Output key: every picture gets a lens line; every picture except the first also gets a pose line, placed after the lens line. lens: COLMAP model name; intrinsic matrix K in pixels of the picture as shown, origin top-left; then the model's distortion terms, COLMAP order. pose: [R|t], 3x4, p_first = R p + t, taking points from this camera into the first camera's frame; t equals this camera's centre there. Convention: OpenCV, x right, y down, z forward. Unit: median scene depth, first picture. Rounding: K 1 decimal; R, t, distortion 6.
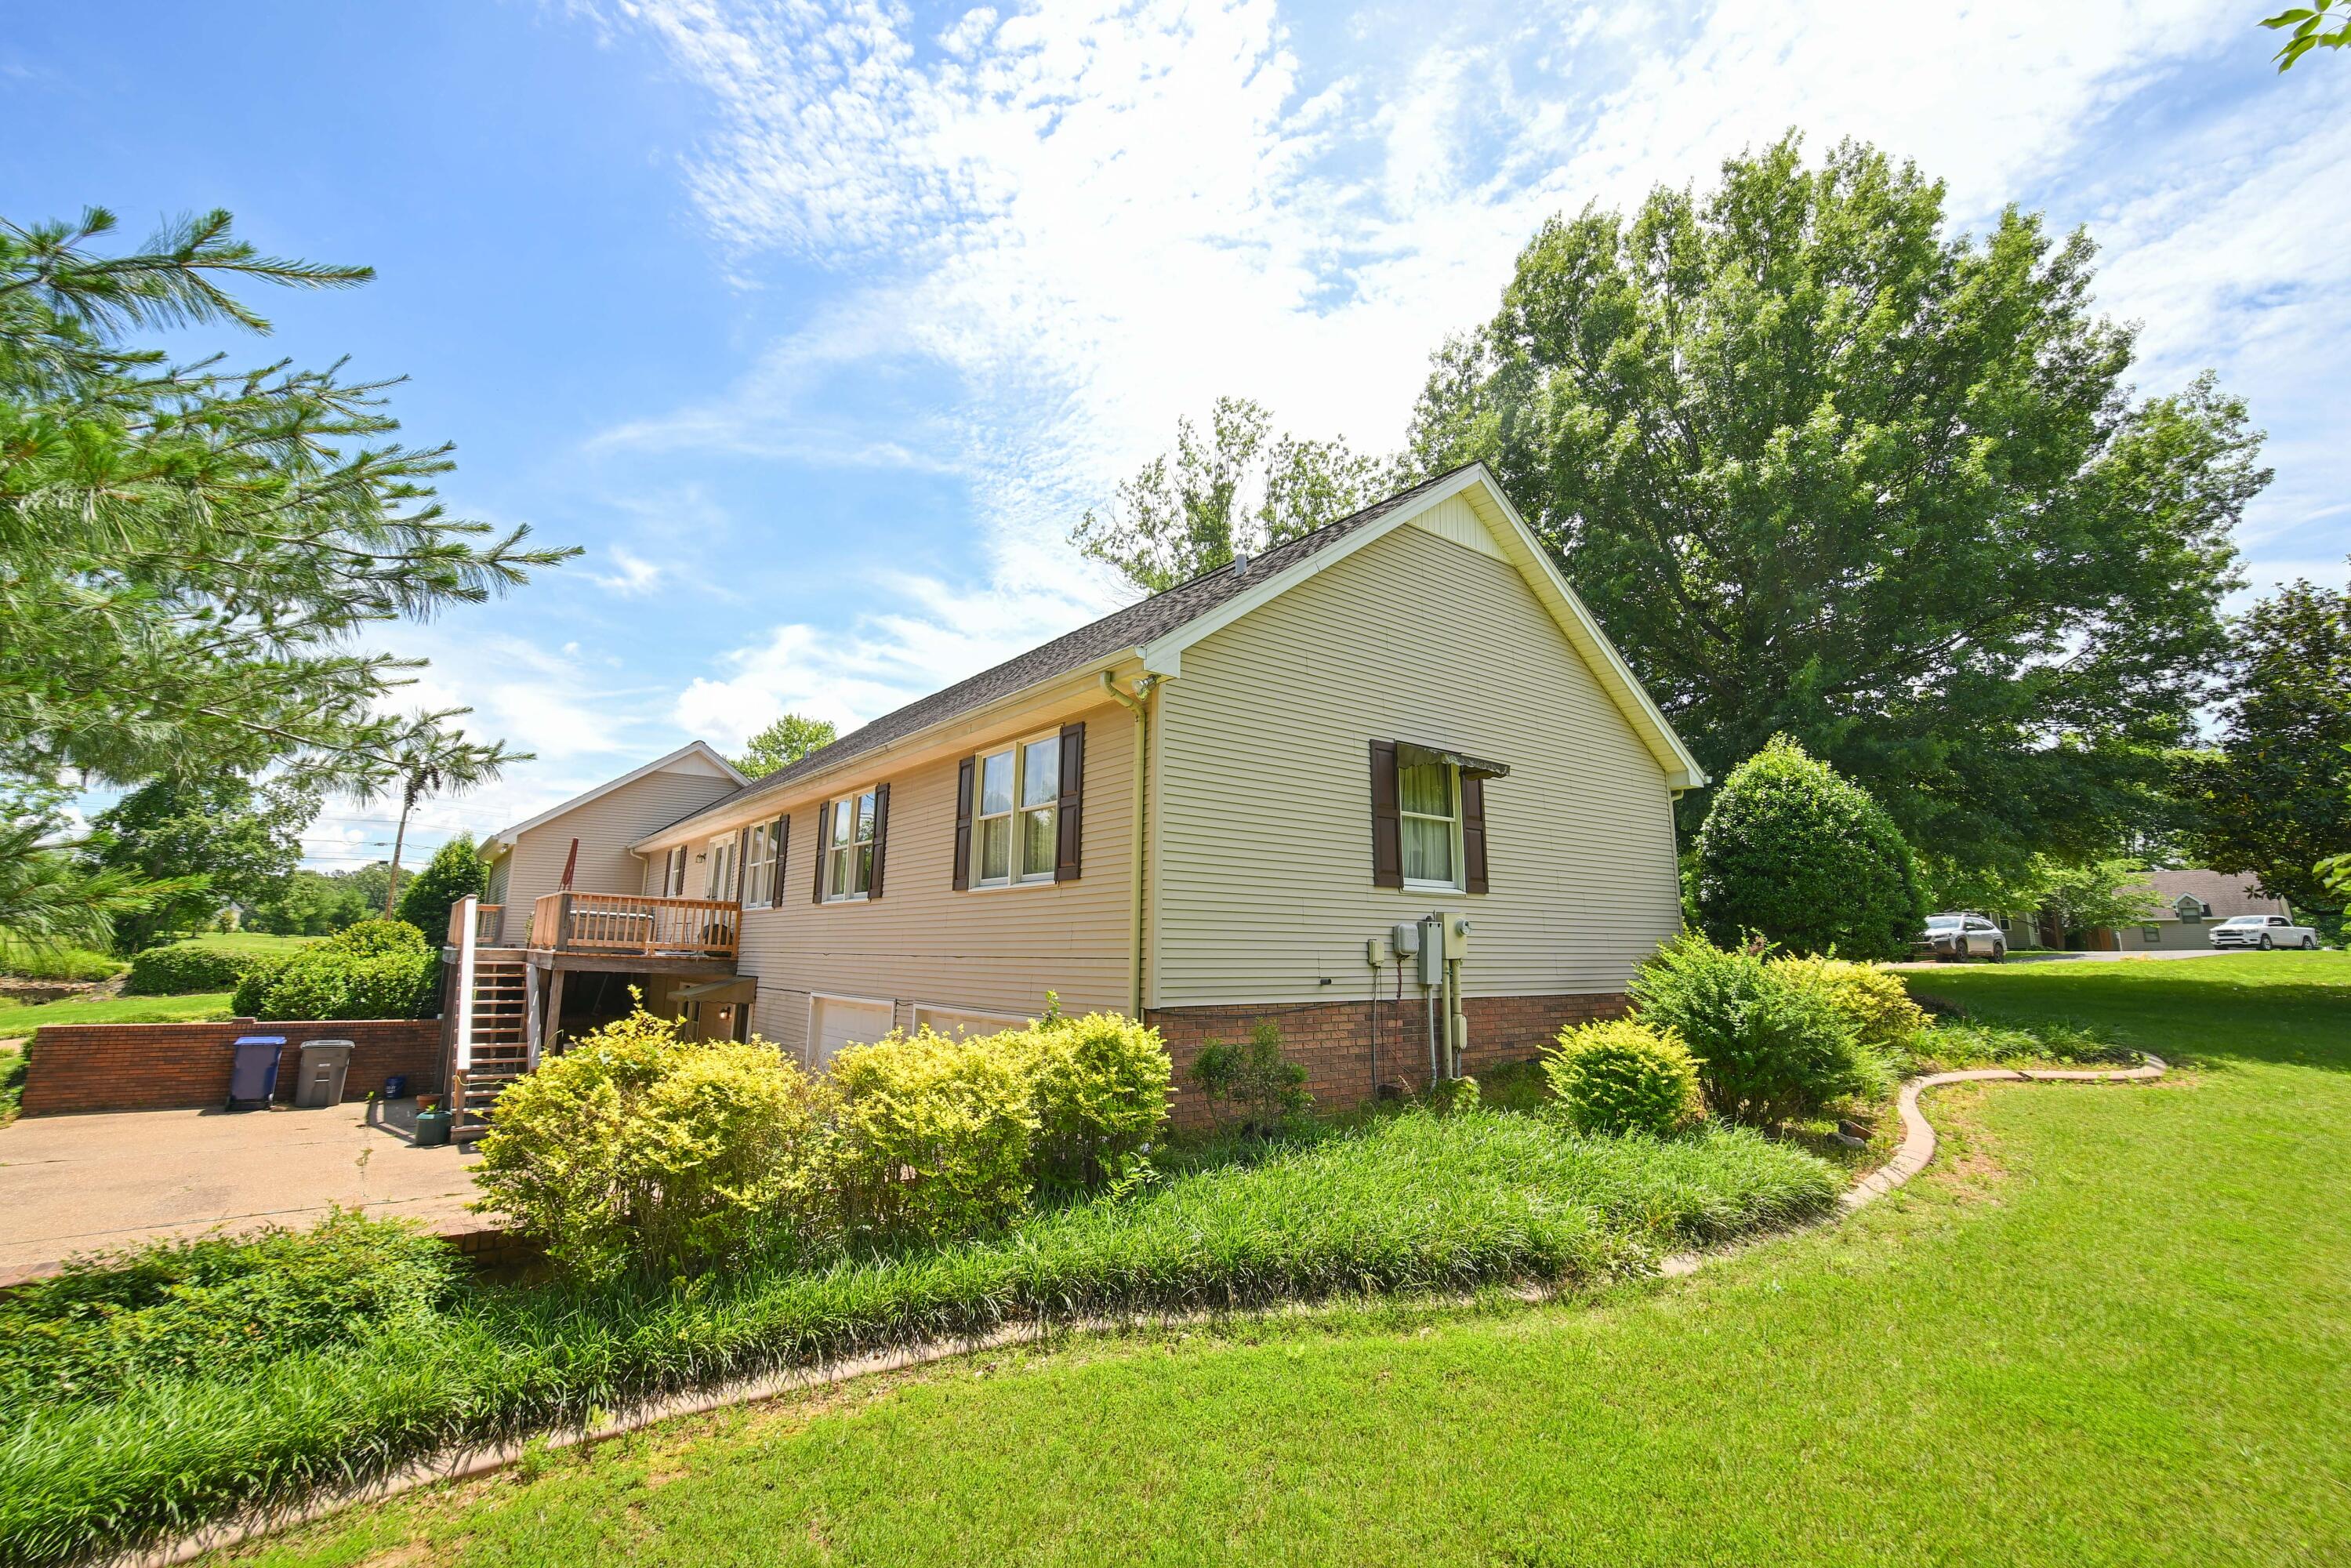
lens RADIAL K [[996.0, 0, 1174.0], [0, 996.0, 742.0], [0, 0, 1]] dist [-0.000445, -0.000053]
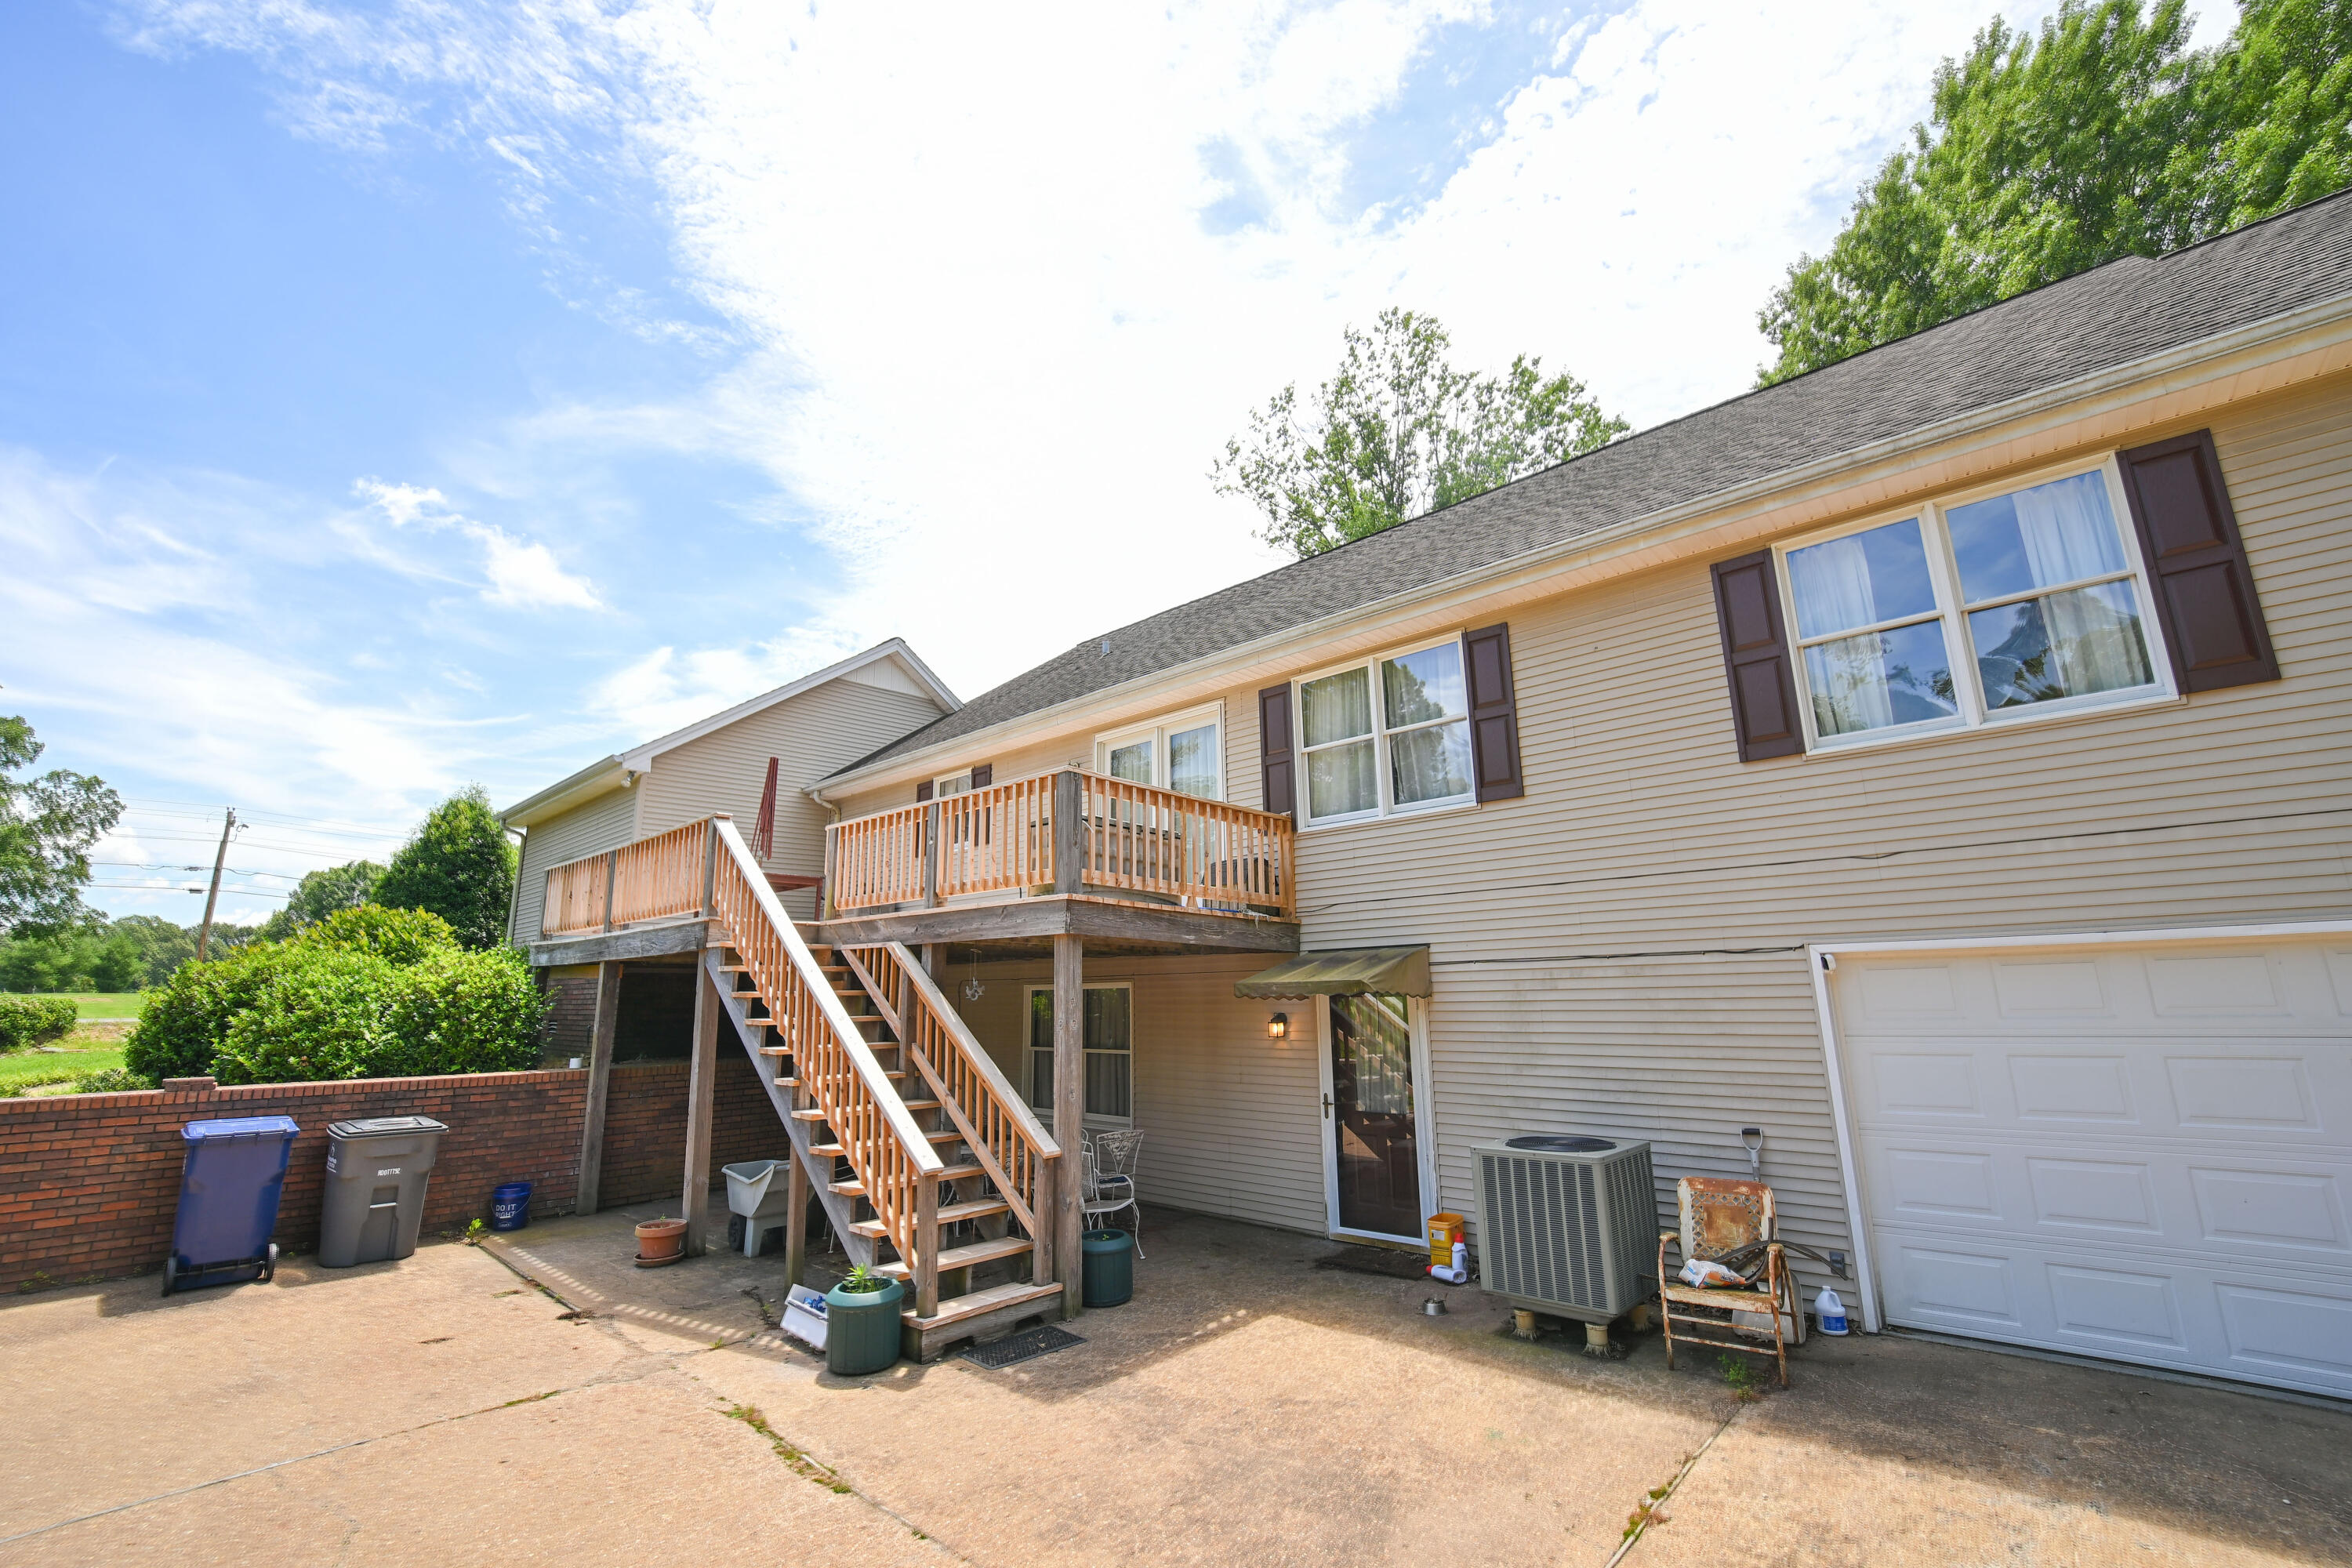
lens RADIAL K [[944.3, 0, 1176.0], [0, 944.3, 784.0], [0, 0, 1]] dist [-0.001034, -0.000294]
pose [[0.986581, 0.008321, 0.163058, -0.528750], [-0.006536, 0.999913, -0.011478, 0.136137], [-0.163140, 0.010258, 0.986550, 0.470171]]
